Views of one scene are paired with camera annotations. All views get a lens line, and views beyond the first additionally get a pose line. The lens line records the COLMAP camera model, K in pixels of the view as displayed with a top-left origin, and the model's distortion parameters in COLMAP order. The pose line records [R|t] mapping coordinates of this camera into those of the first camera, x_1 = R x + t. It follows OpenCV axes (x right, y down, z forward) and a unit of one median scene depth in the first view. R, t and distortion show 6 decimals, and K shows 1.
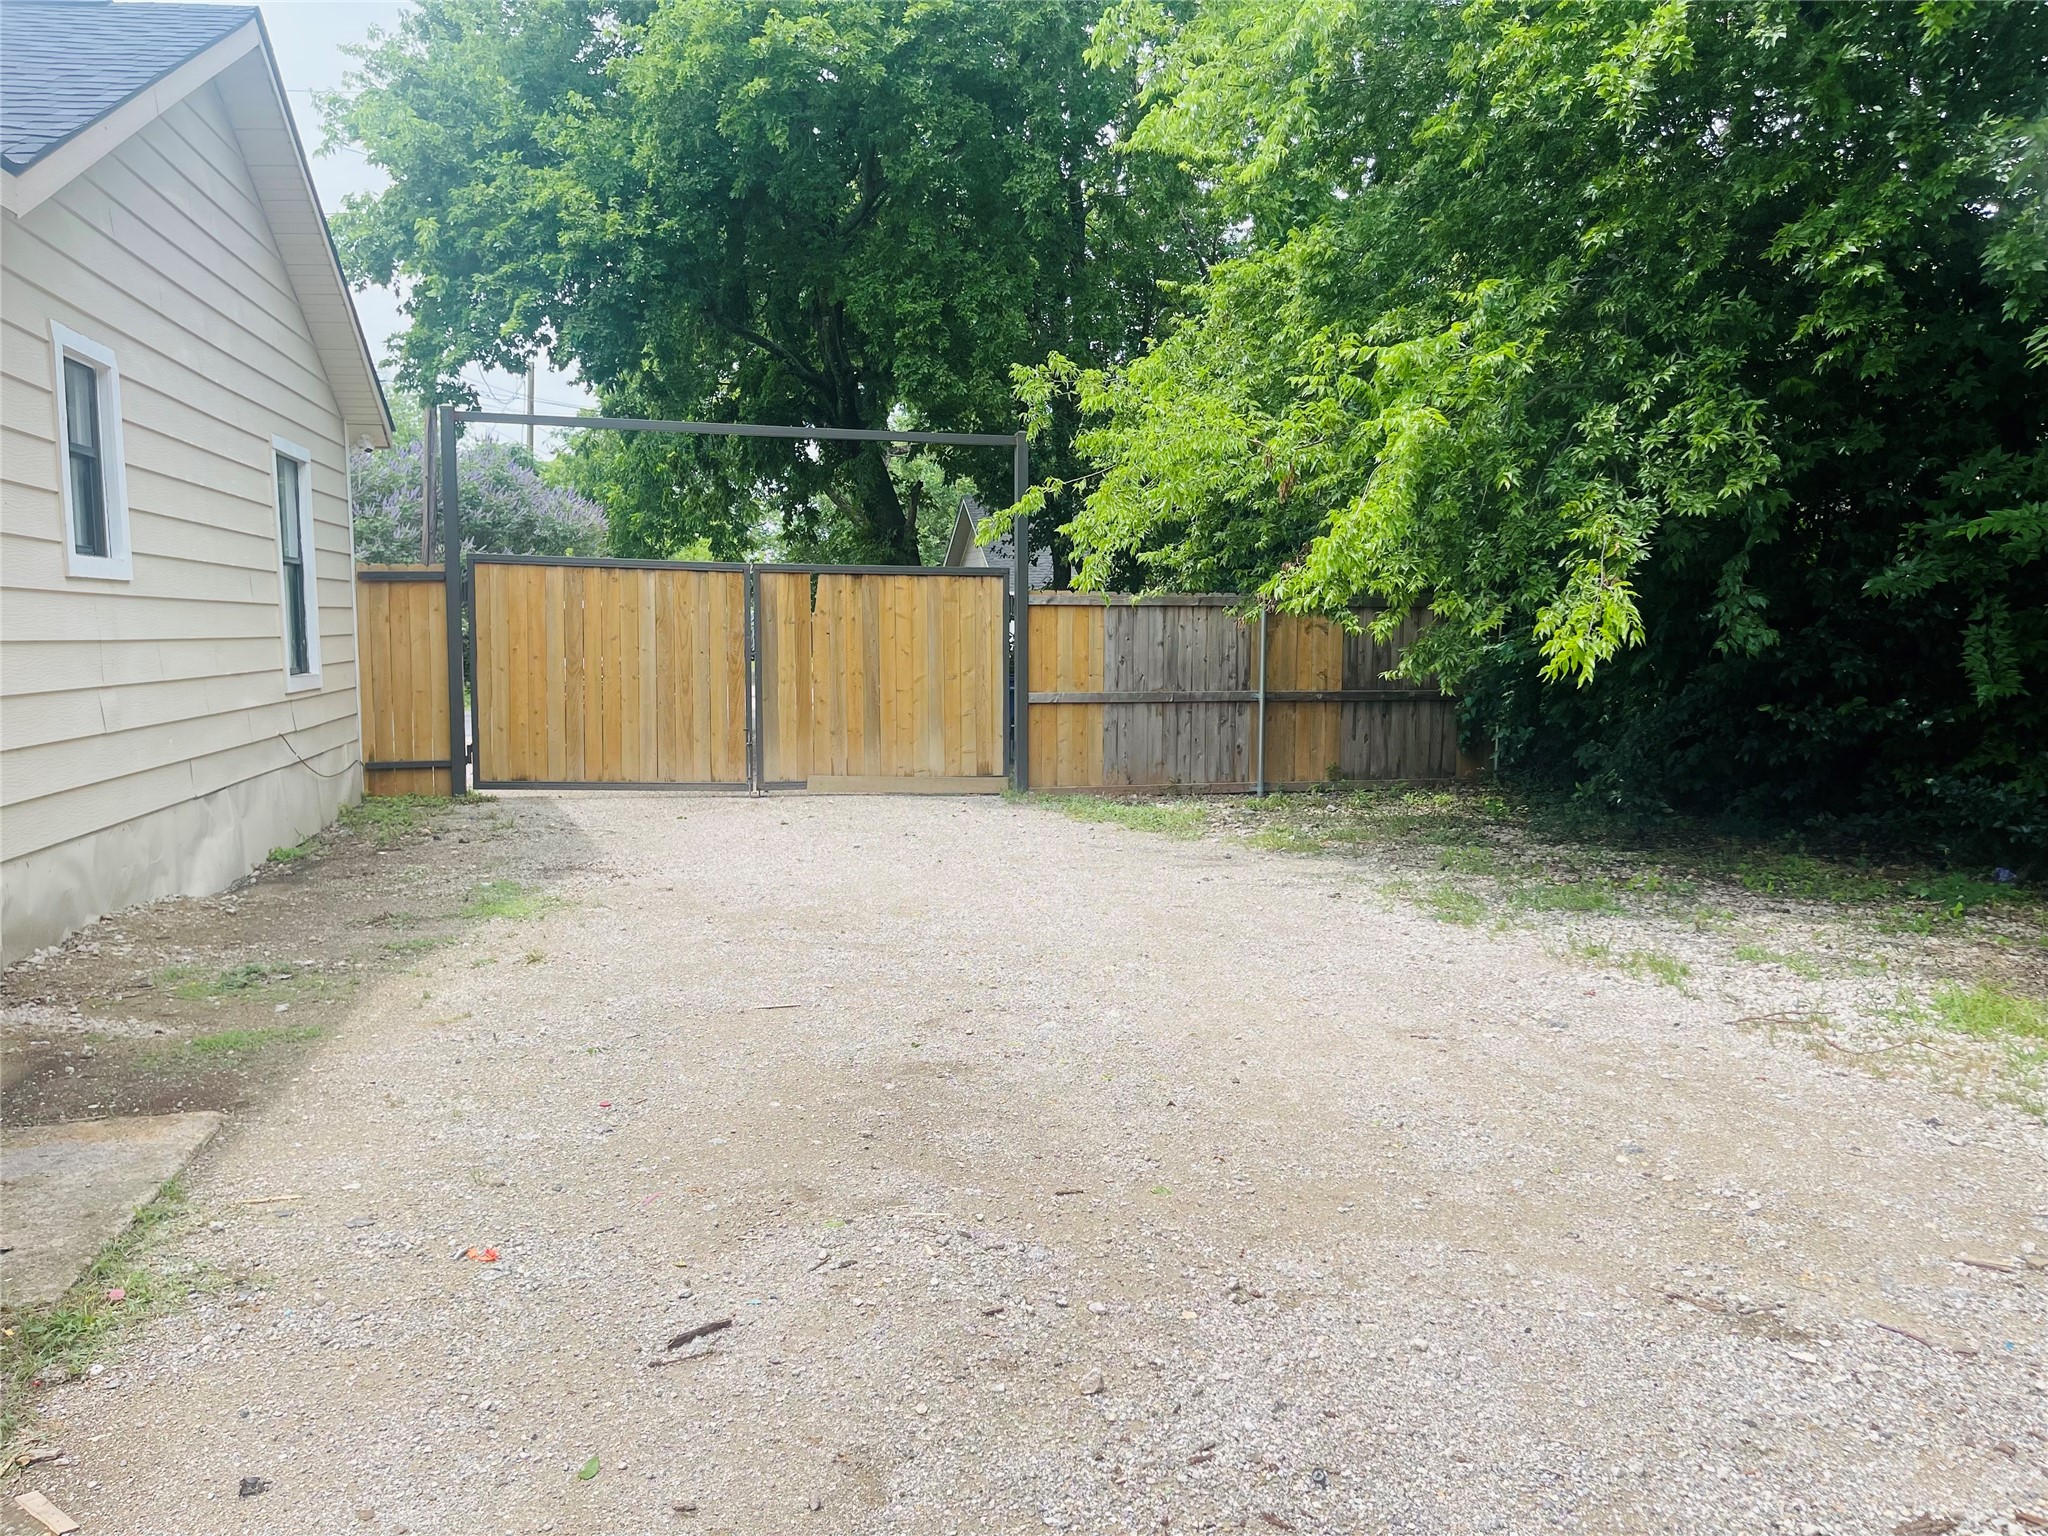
lens RADIAL K [[1538.4, 0, 1010.1], [0, 1538.4, 748.9], [0, 0, 1]] dist [0.083420, -0.114474]
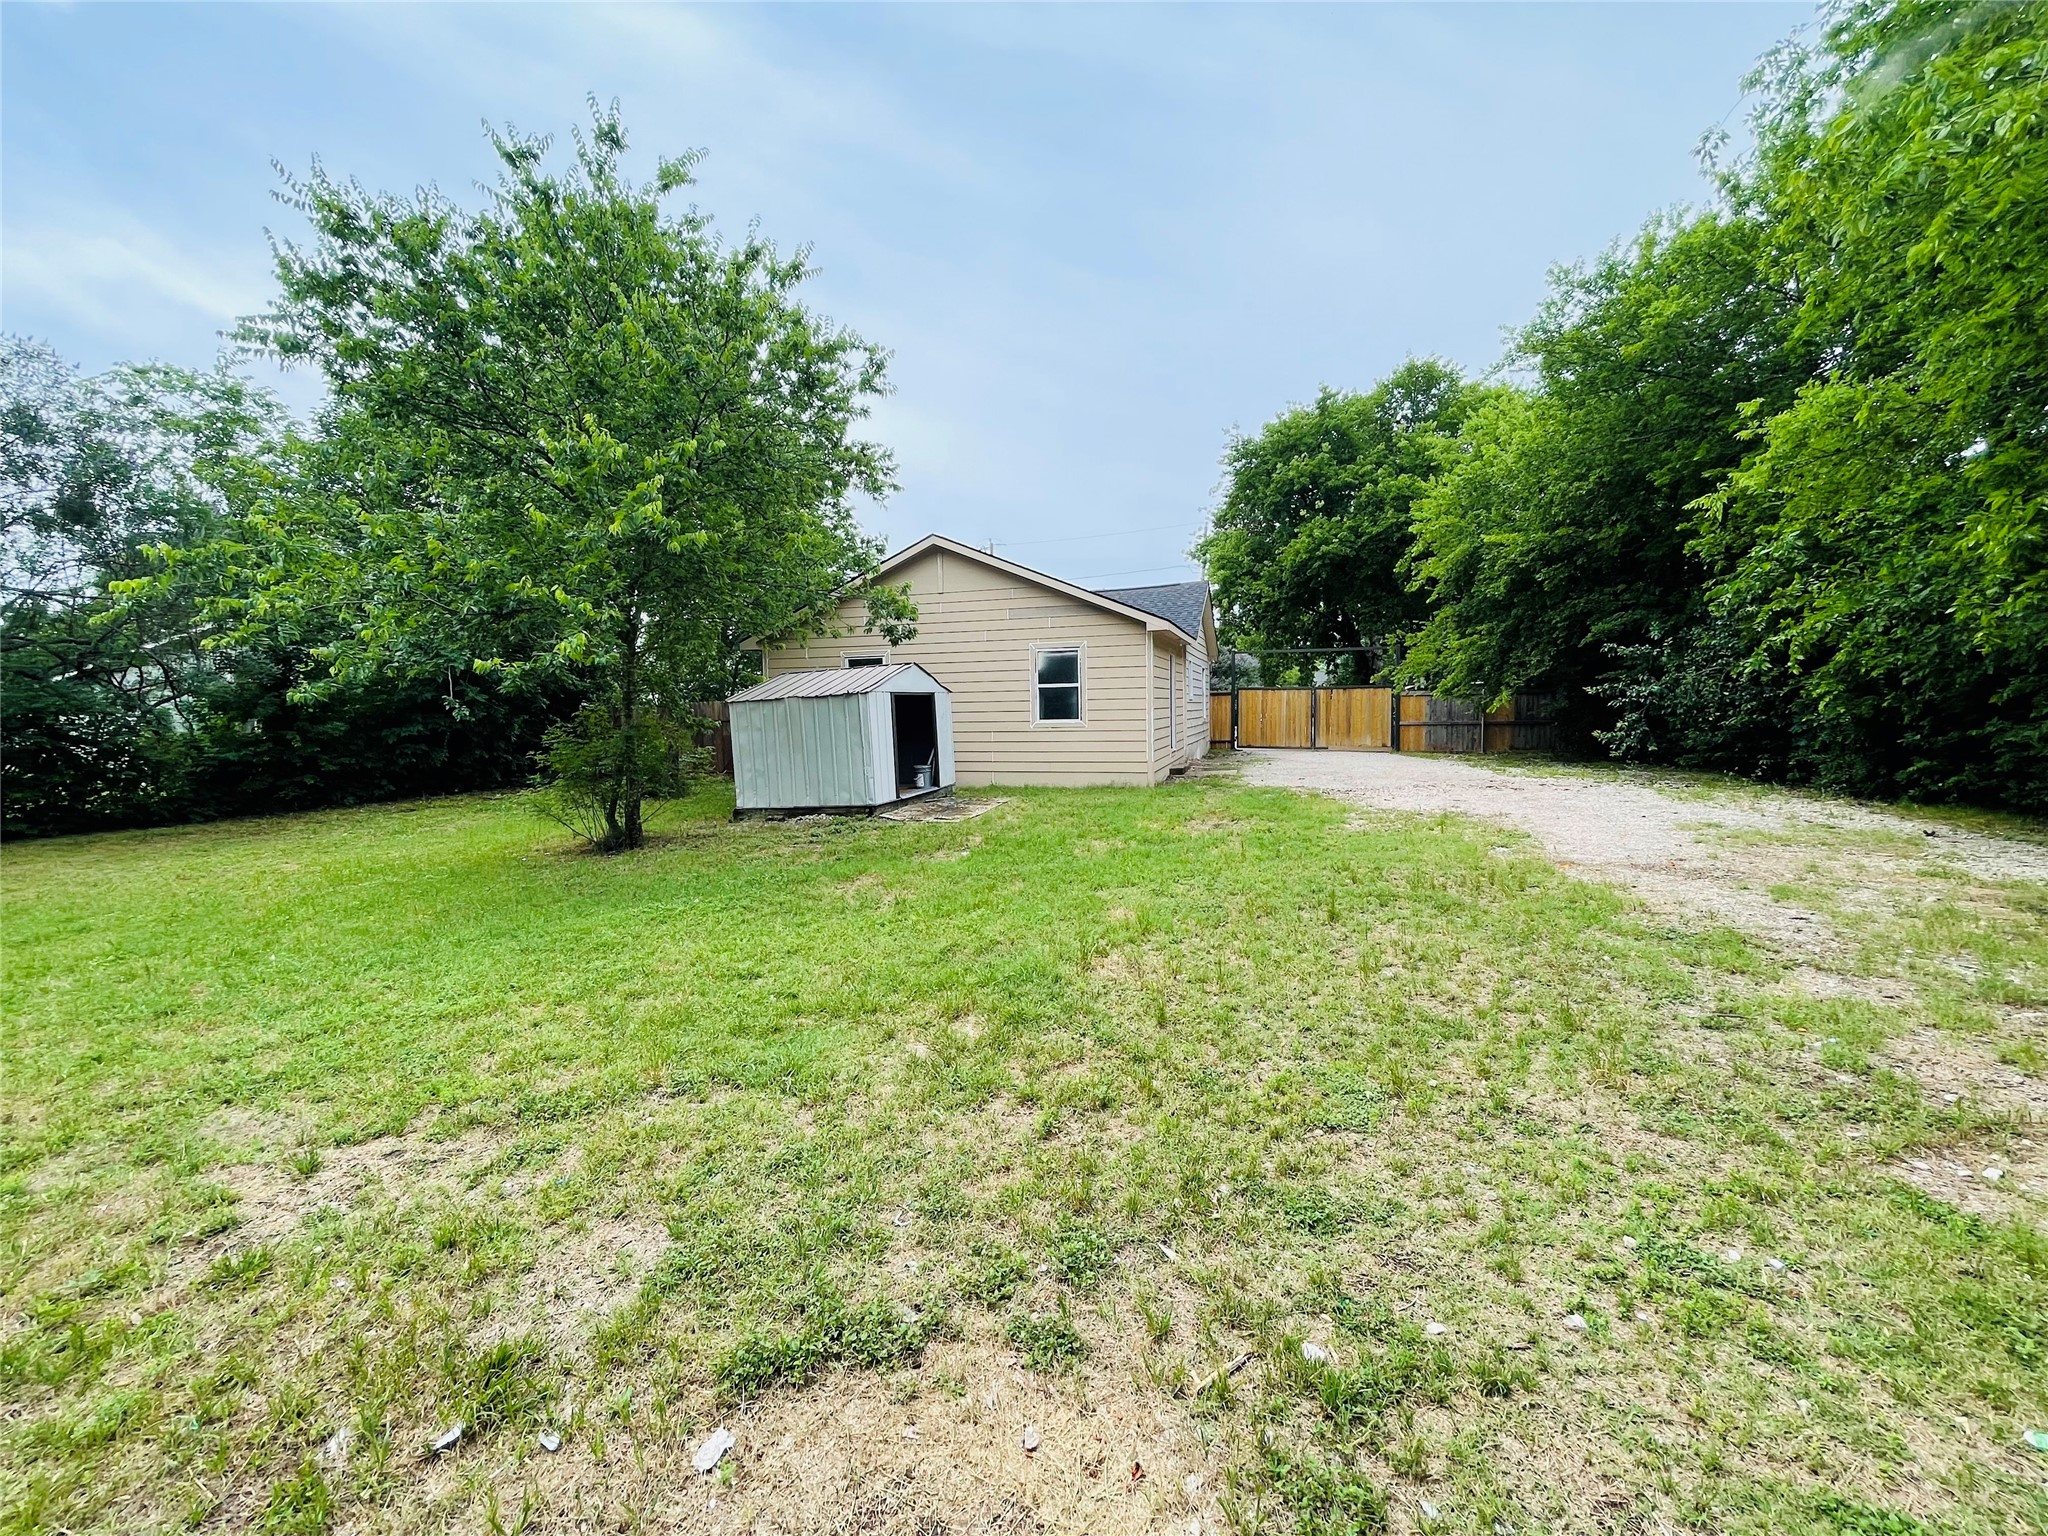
lens RADIAL K [[819.7, 0, 1024.0], [0, 819.7, 768.0], [0, 0, 1]] dist [0.000132, -0.000003]
pose [[0.871536, 0.017431, -0.490021, 0.176061], [-0.016769, 0.999843, 0.005742, 0.066680], [0.490044, 0.003213, 0.871692, -0.949549]]
